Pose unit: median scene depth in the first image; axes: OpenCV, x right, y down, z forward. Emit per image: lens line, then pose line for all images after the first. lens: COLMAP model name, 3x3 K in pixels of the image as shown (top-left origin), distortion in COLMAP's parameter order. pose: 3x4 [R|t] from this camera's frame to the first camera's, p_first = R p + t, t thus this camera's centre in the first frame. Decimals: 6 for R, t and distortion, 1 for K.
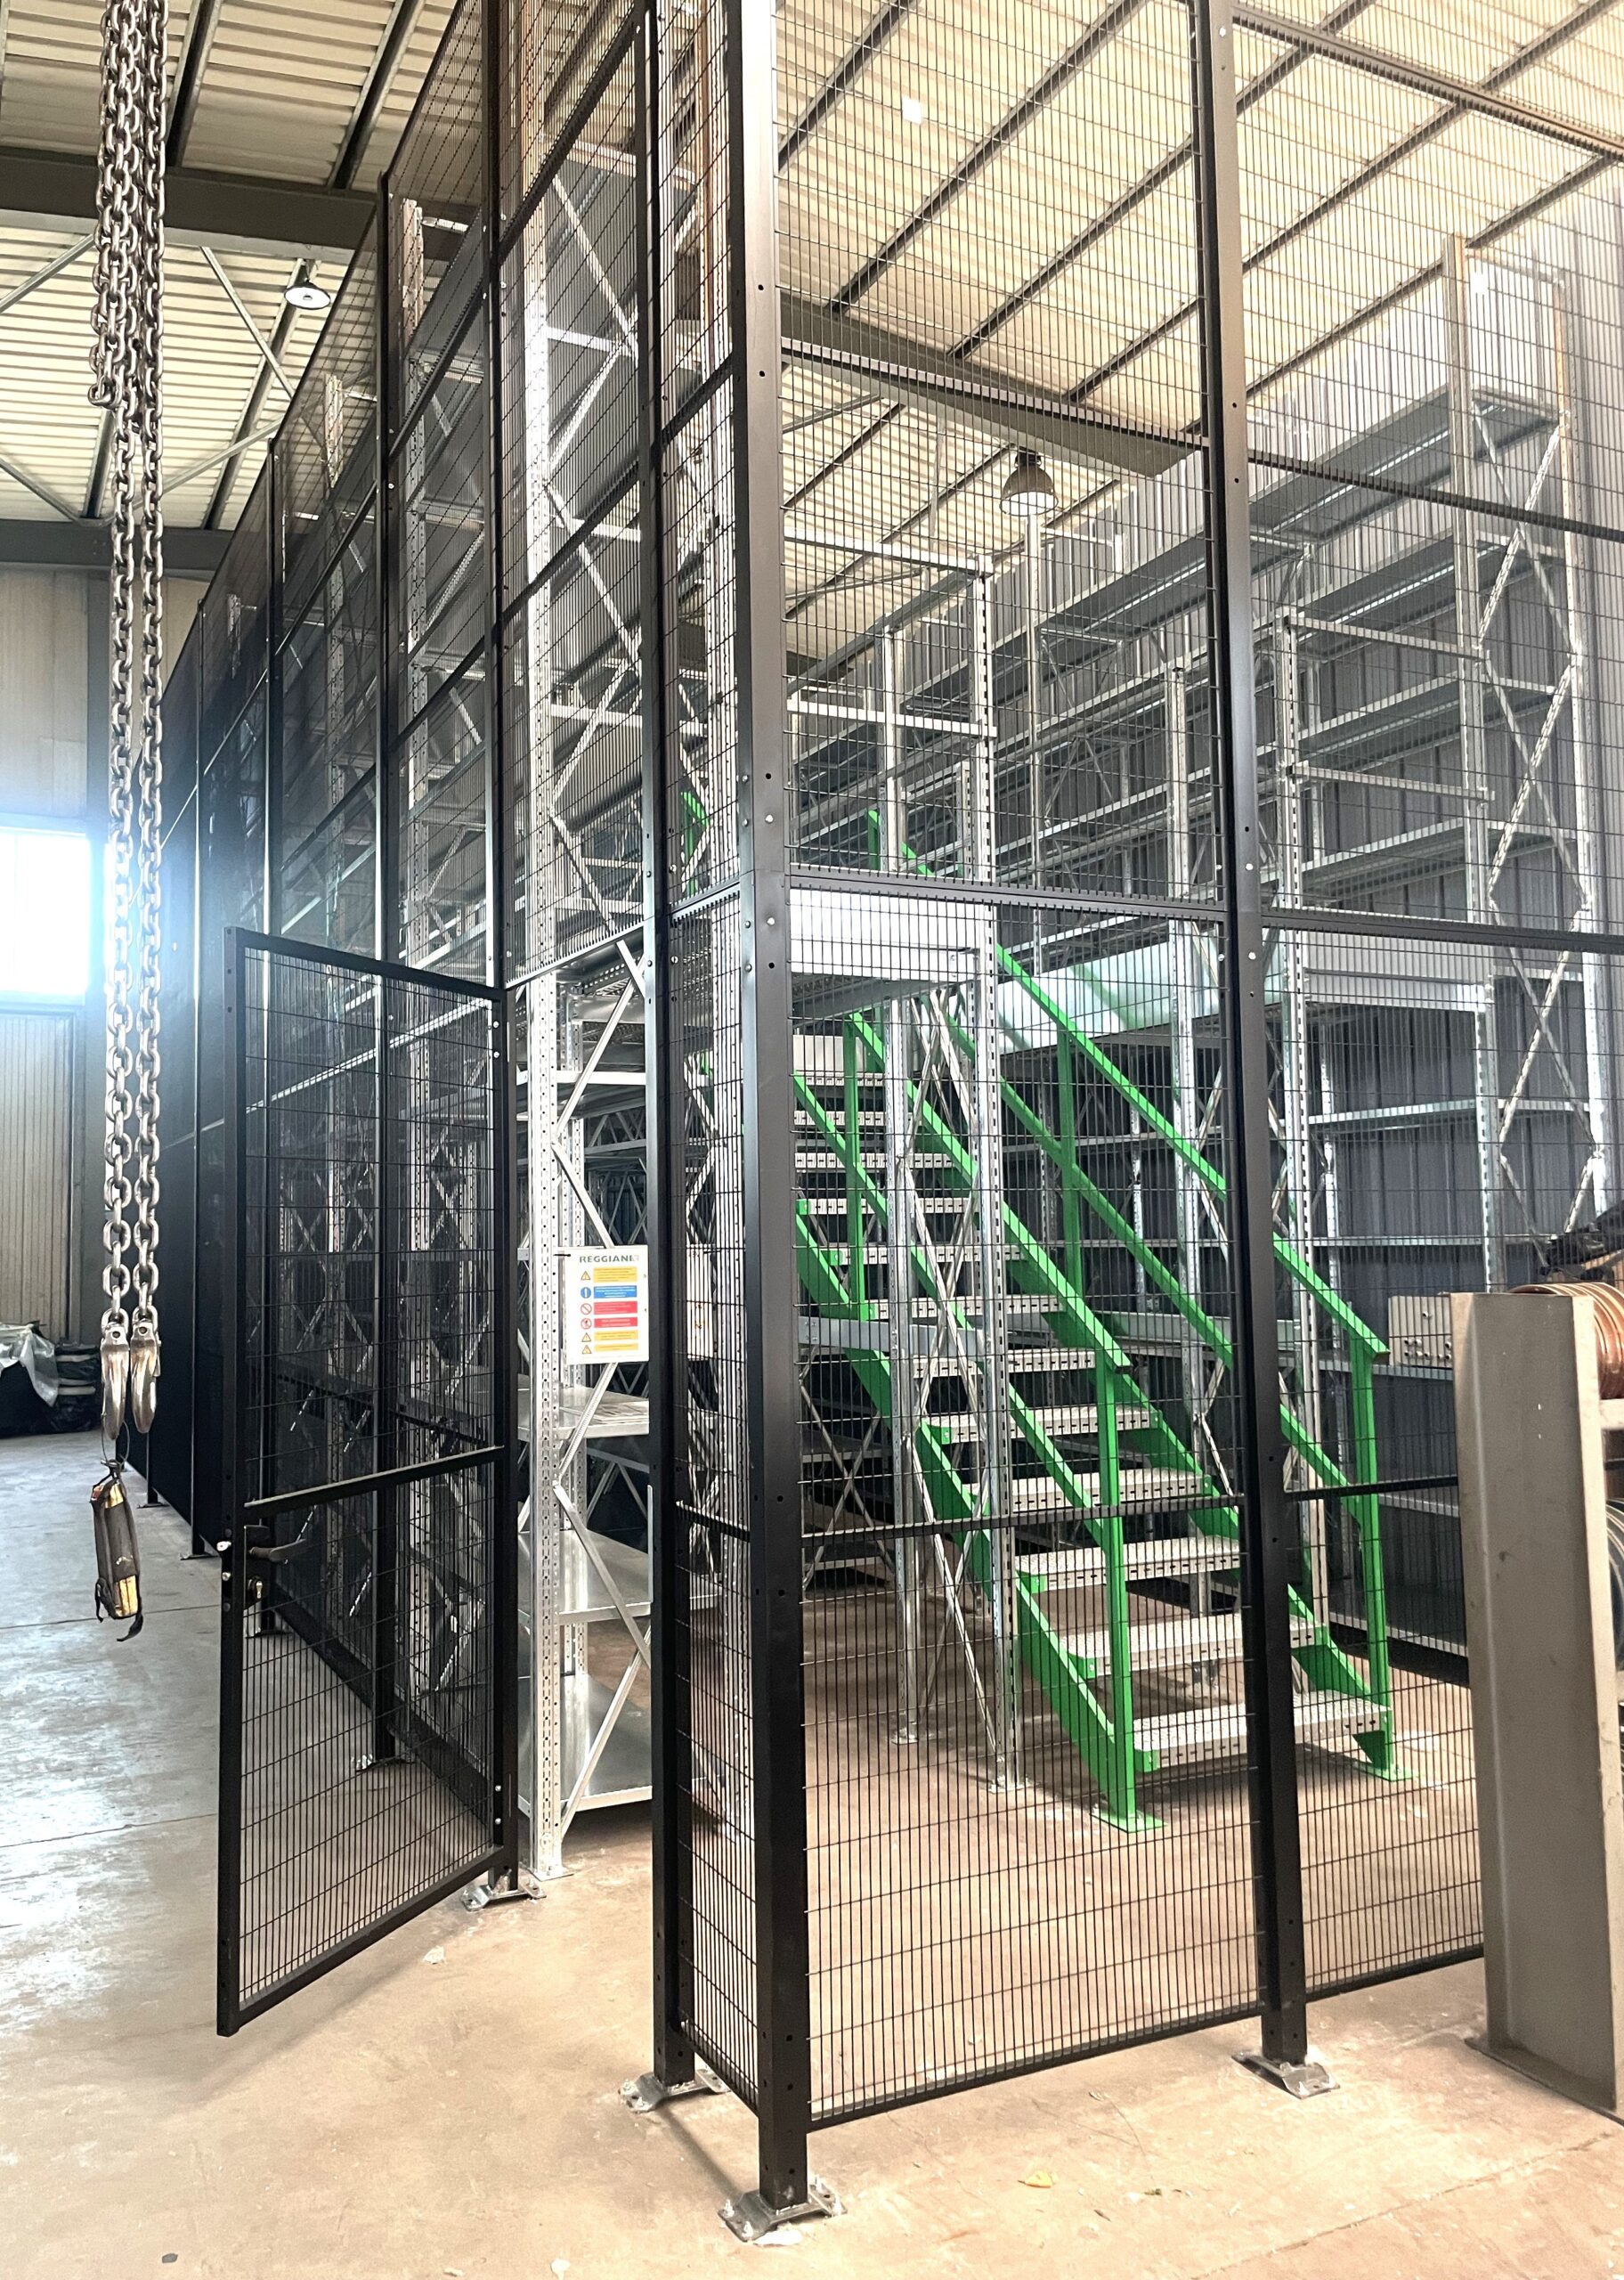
lens RADIAL K [[1750.2, 0, 811.9], [0, 1750.2, 1136.6], [0, 0, 1]] dist [0.033818, -0.002869]
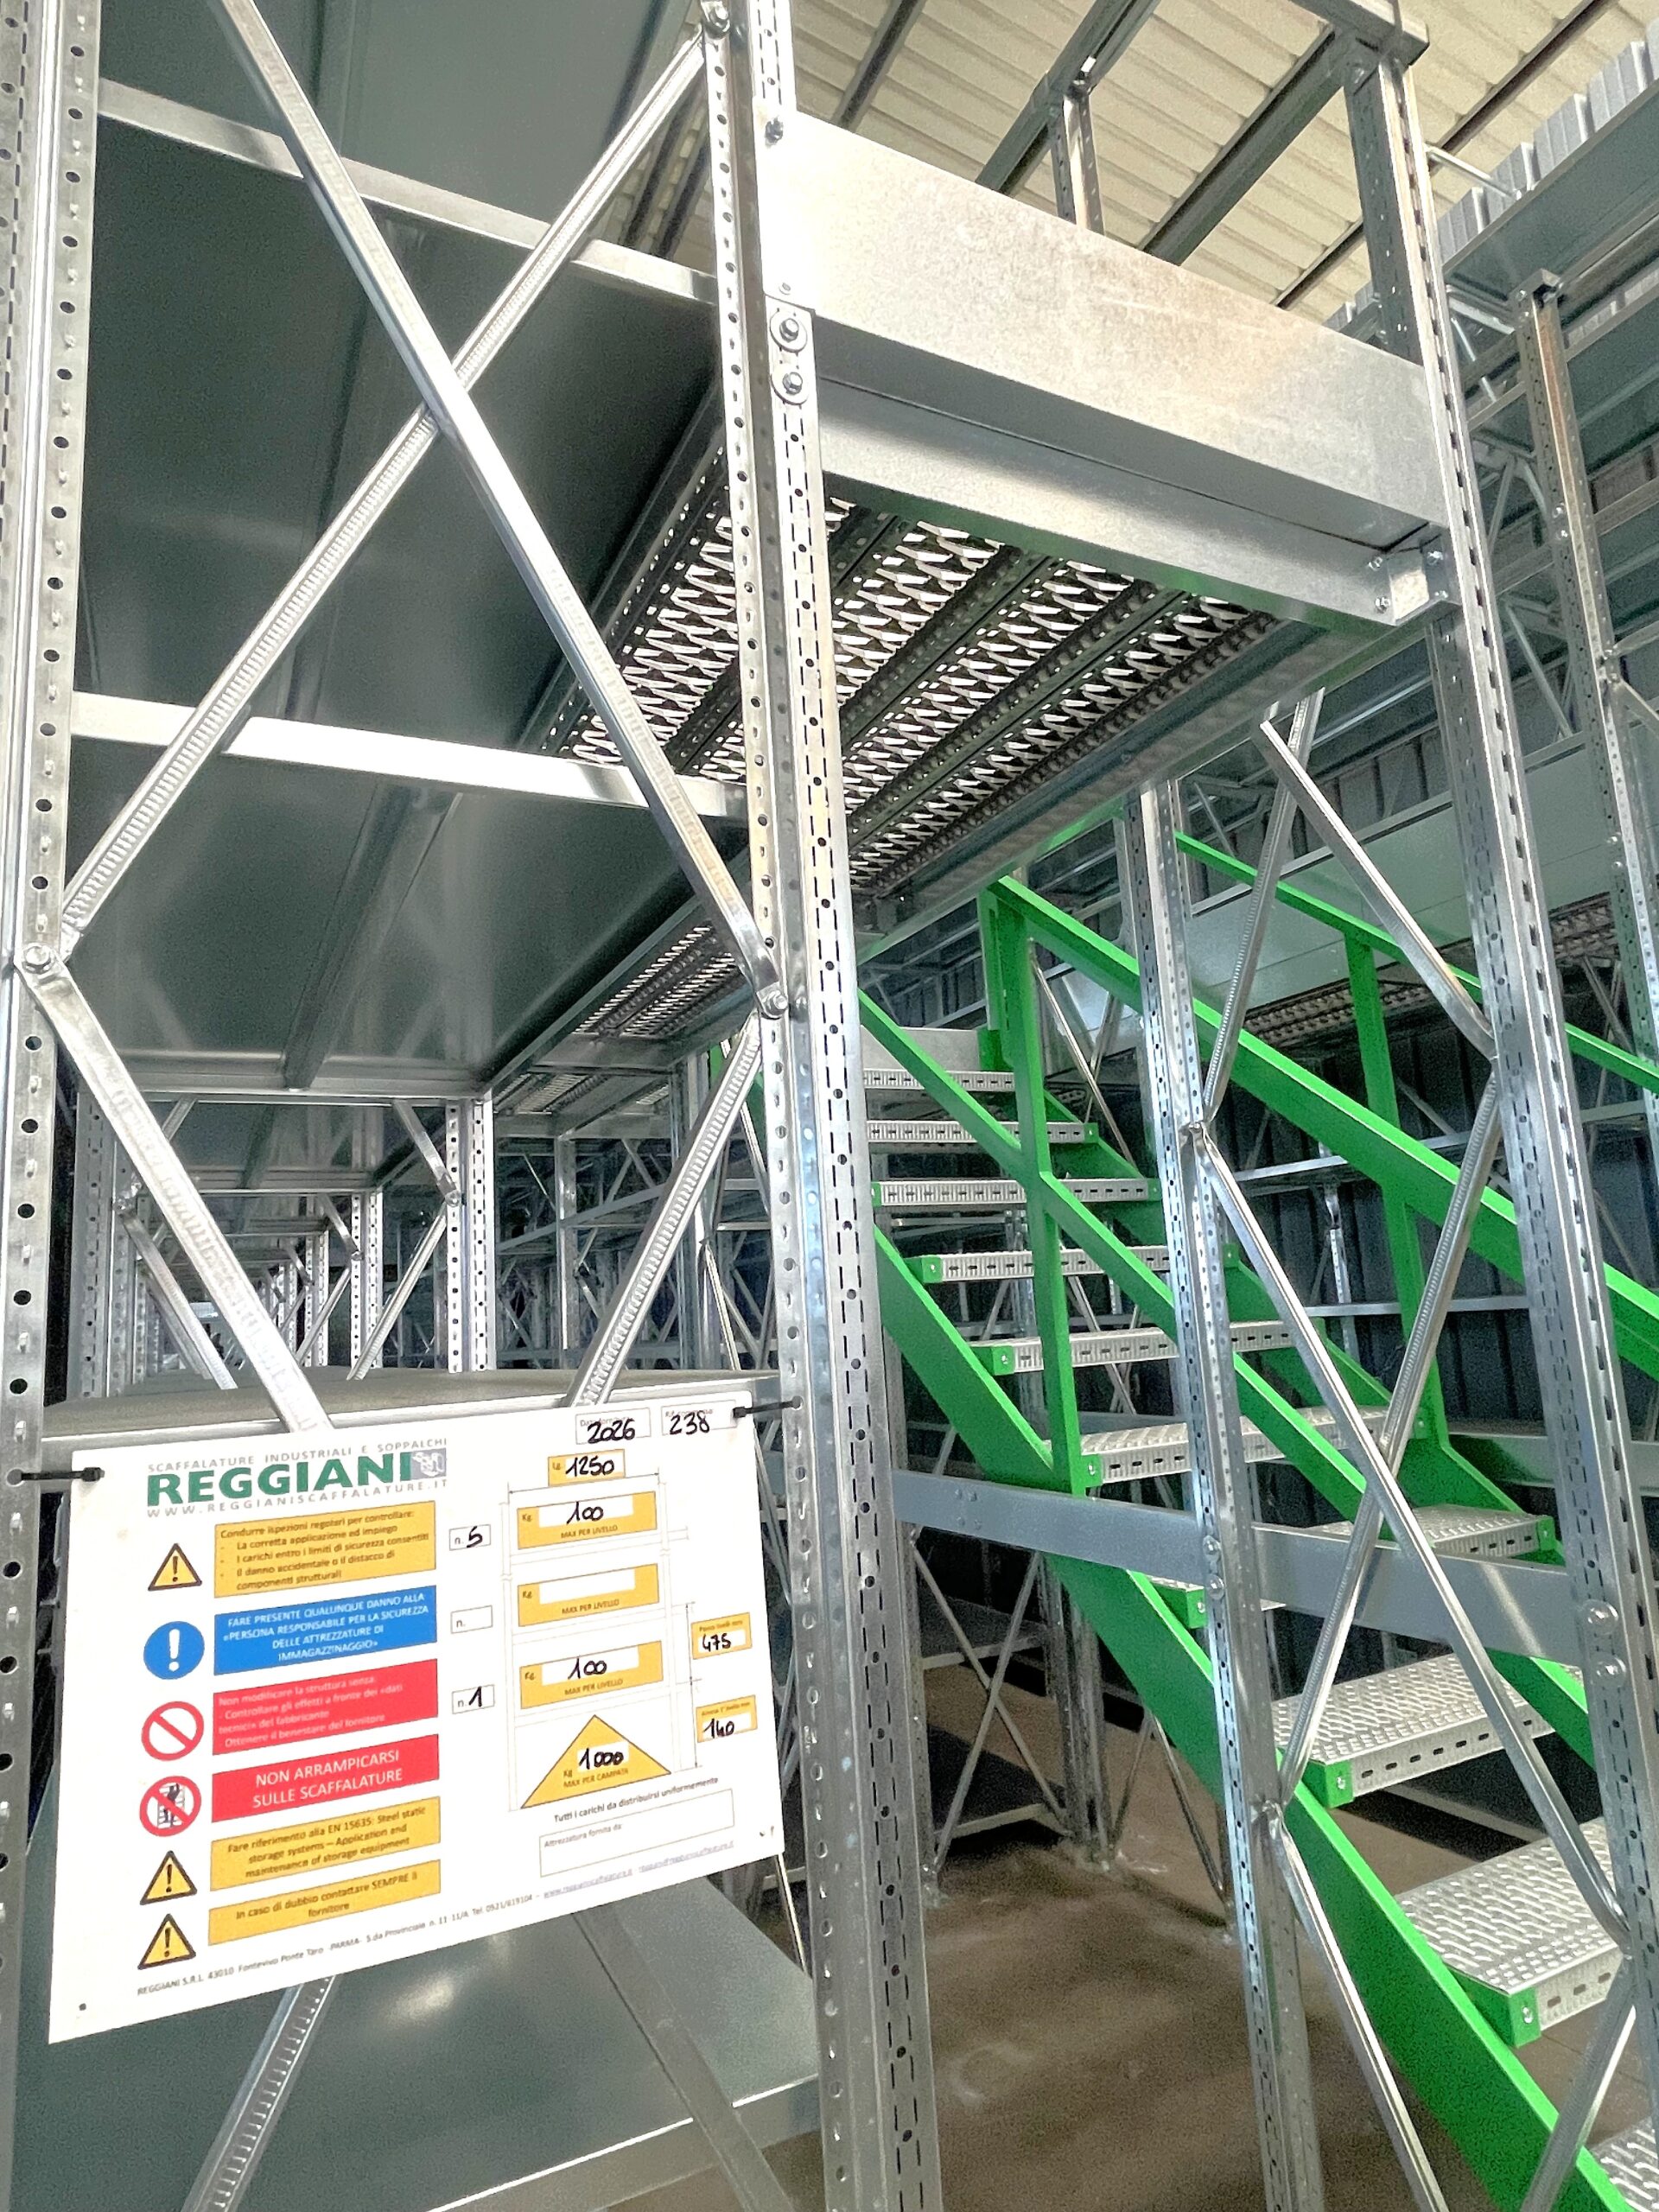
lens RADIAL K [[1283.8, 0, 832.8], [0, 1283.8, 1105.1], [0, 0, 1]] dist [0.000093, -0.000198]
pose [[0.998981, -0.044756, -0.005894, -0.030400], [0.043928, 0.993871, -0.101448, 0.029004], [0.010398, 0.101086, 0.994823, 0.591581]]
